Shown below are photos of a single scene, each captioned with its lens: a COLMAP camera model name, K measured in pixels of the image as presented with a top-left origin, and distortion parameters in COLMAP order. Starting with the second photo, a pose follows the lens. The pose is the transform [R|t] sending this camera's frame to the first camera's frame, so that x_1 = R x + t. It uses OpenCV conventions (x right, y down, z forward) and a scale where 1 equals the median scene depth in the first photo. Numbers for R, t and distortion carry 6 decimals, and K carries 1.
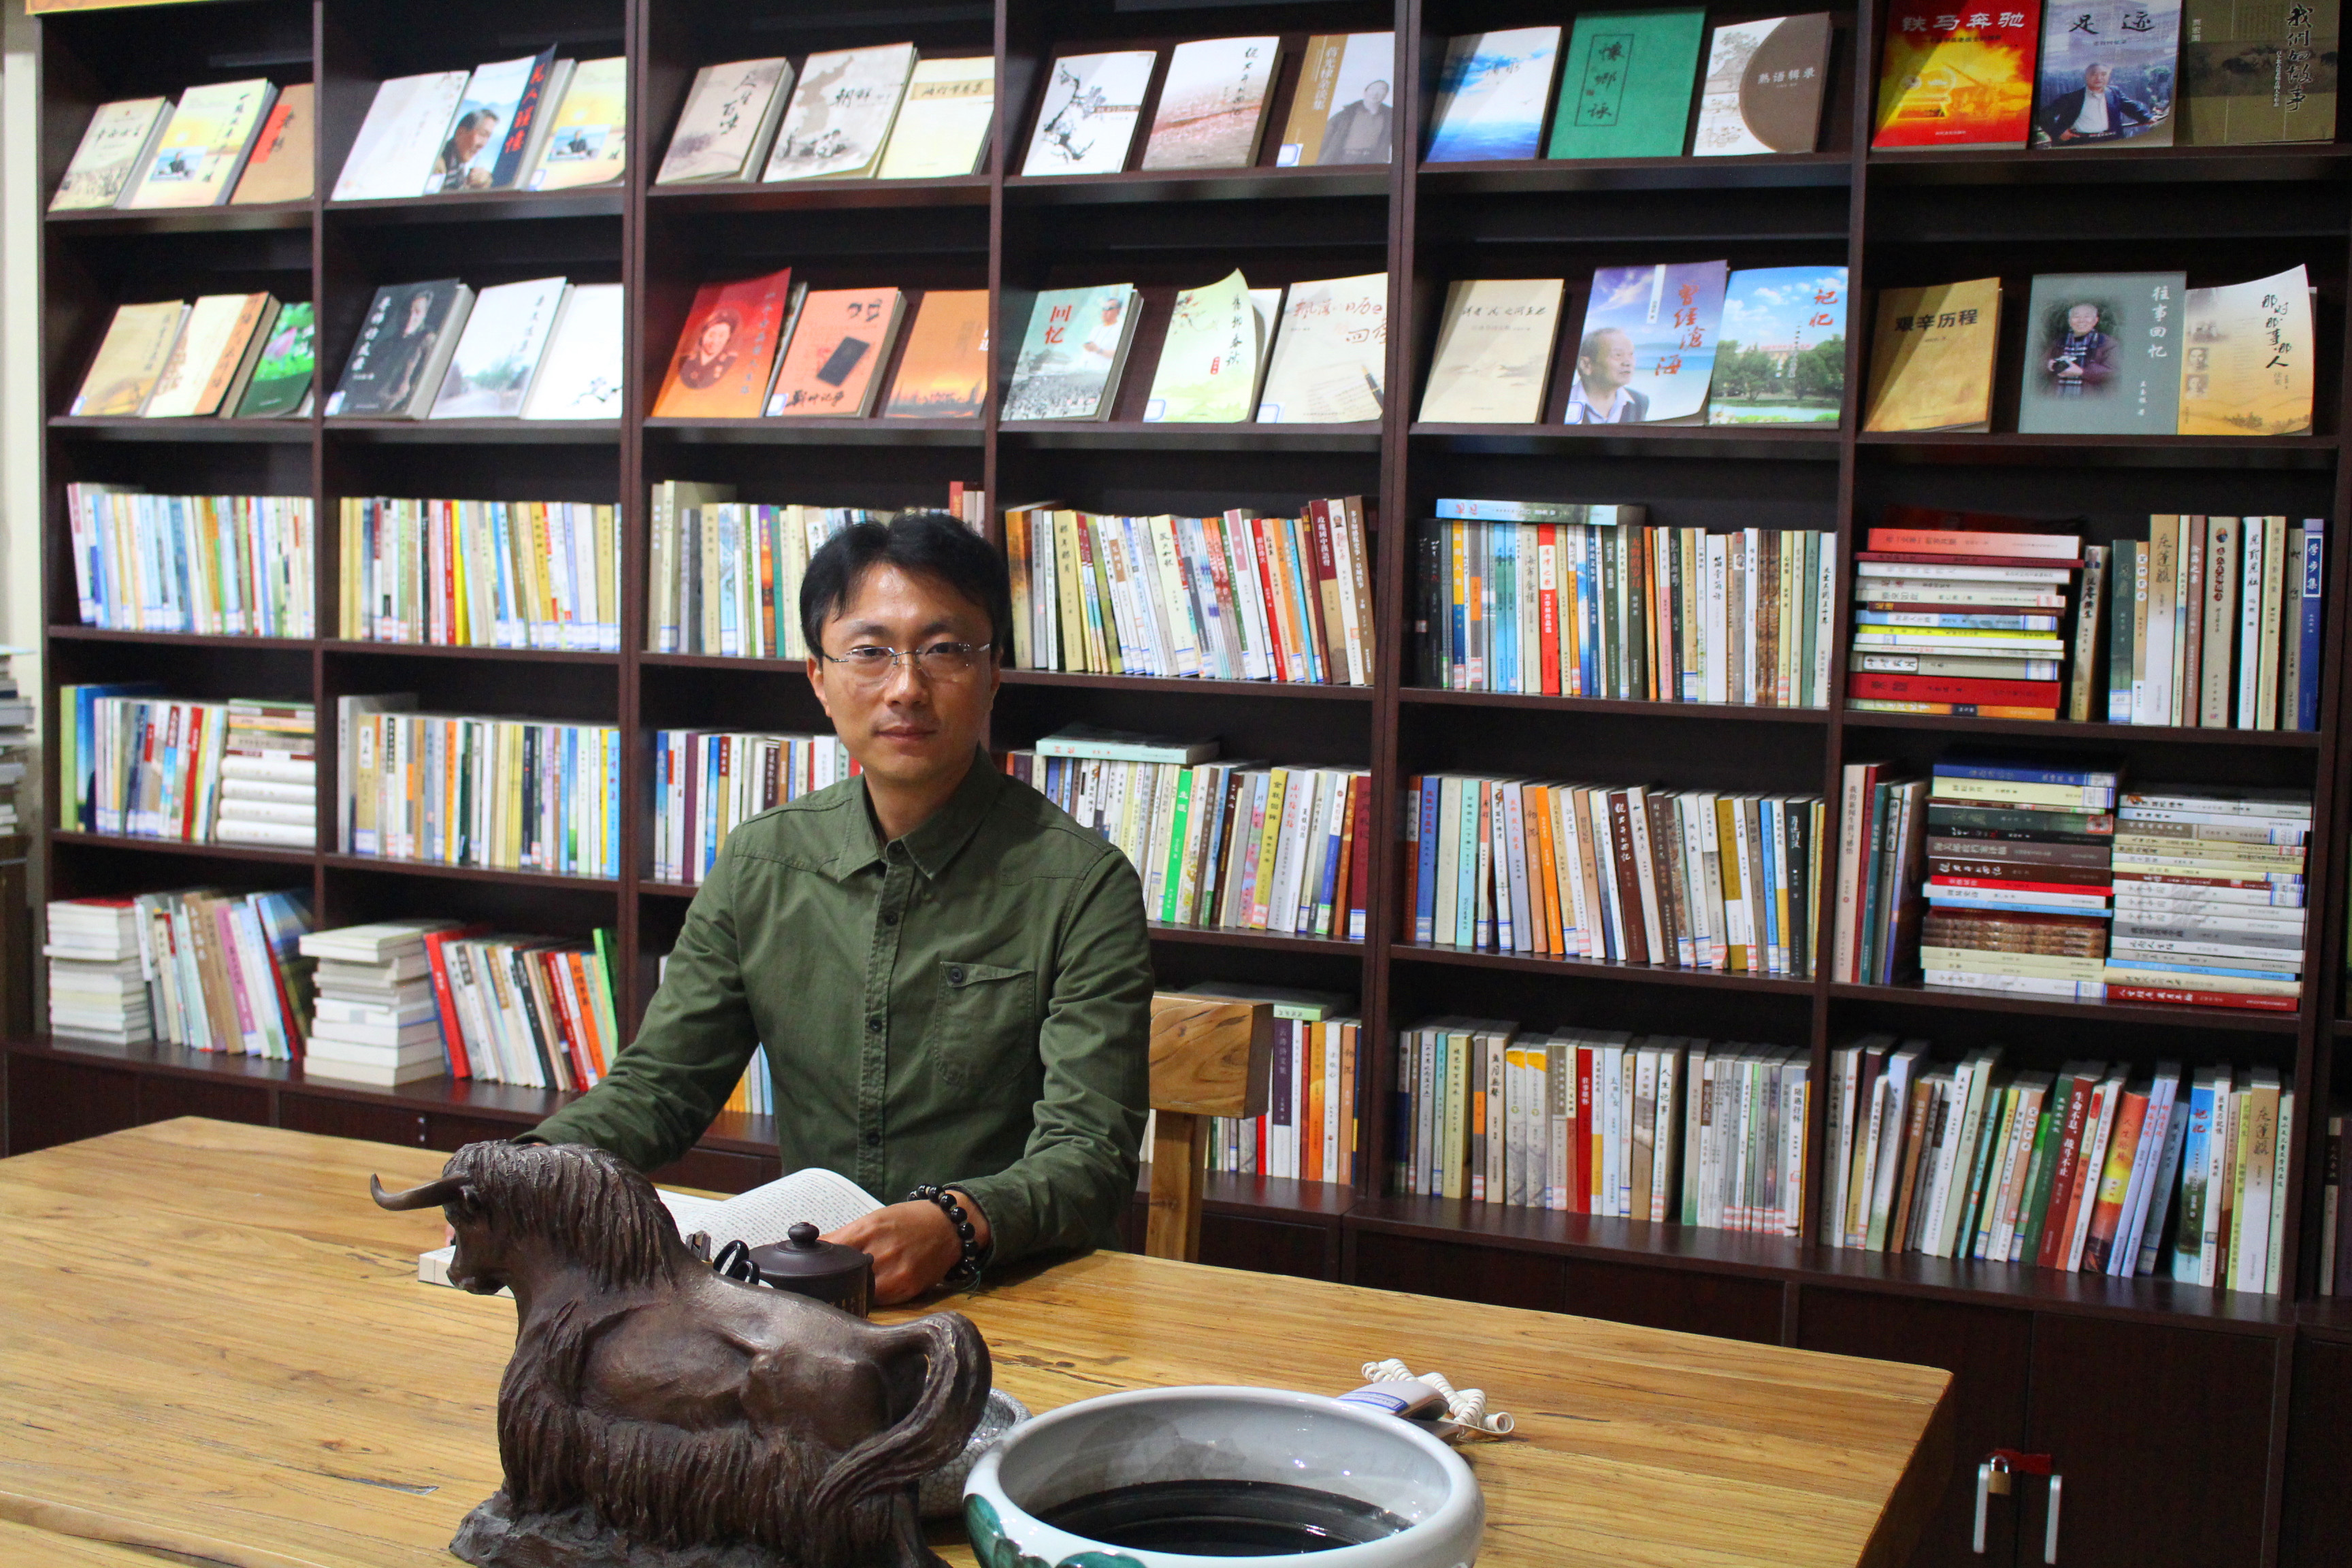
lens RADIAL K [[2673.3, 0, 1182.4], [0, 2673.3, 804.4], [0, 0, 1]] dist [-0.082995, 0.000000]
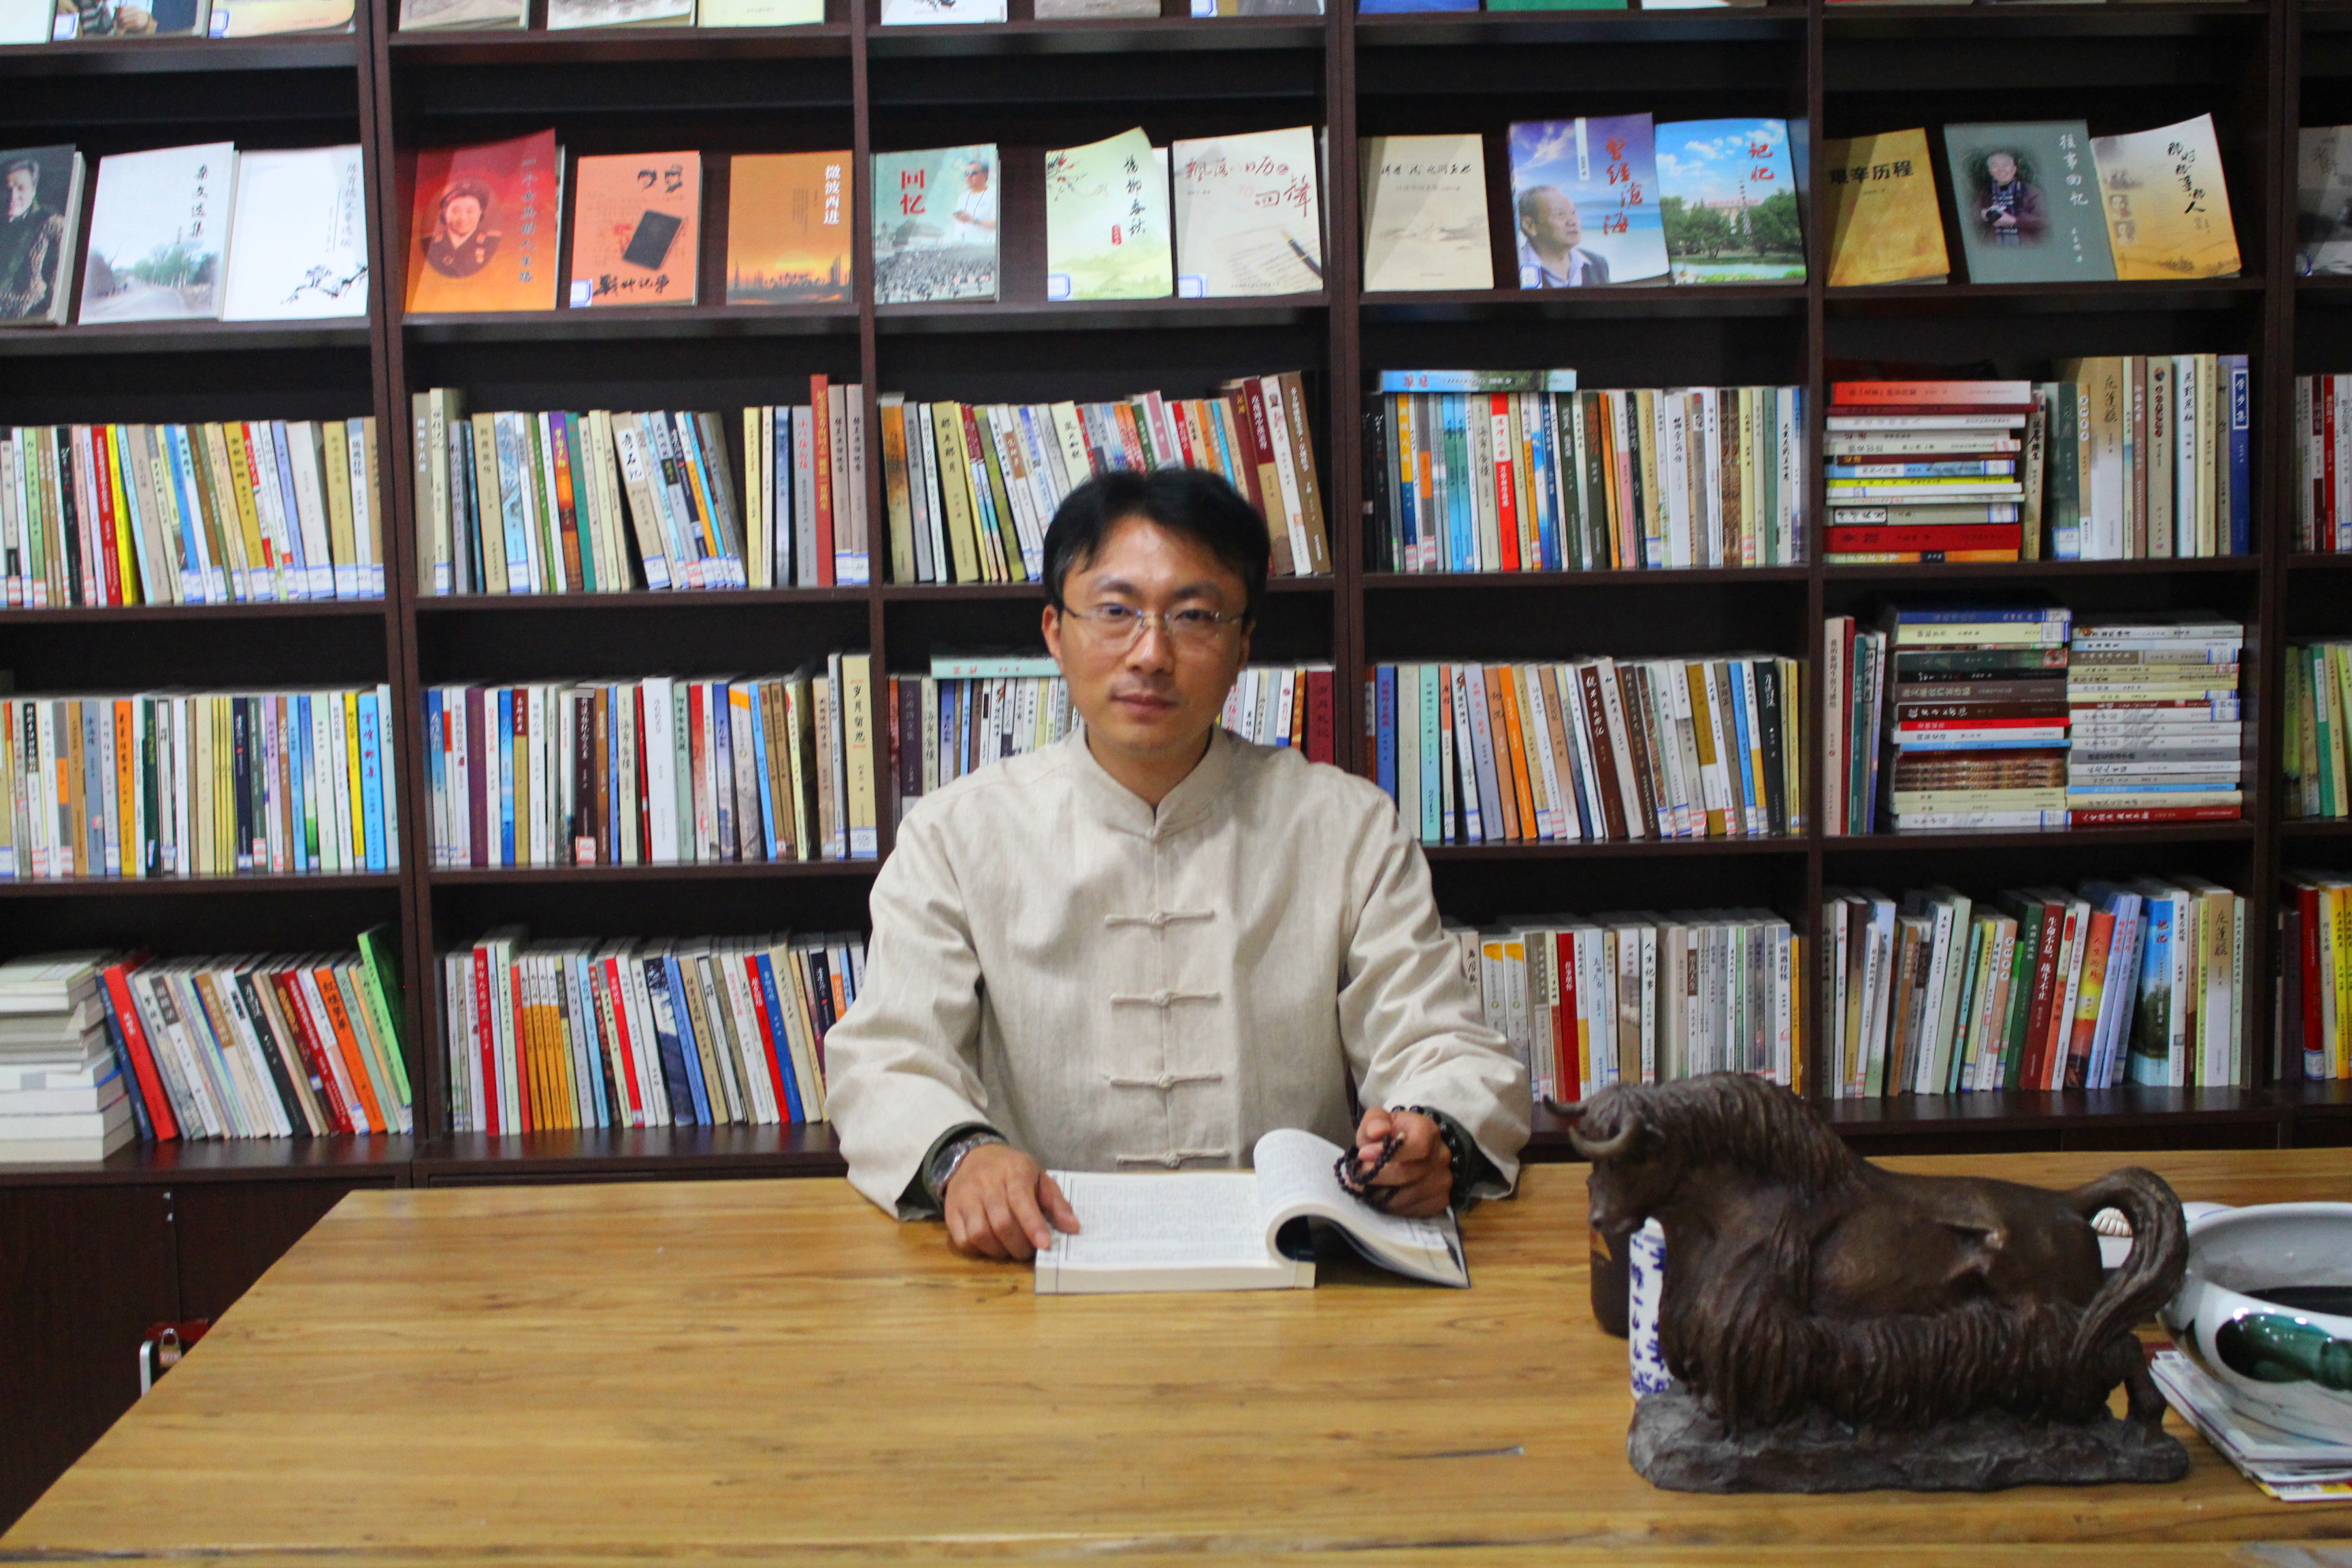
lens RADIAL K [[3238.2, 0, 1182.4], [0, 3238.2, 809.7], [0, 0, 1]] dist [-0.053344, 0.000000]
pose [[0.914460, -0.097712, 0.392703, -0.413702], [0.084475, 0.995125, 0.050896, -0.023433], [-0.395762, -0.013369, 0.918256, -0.023351]]
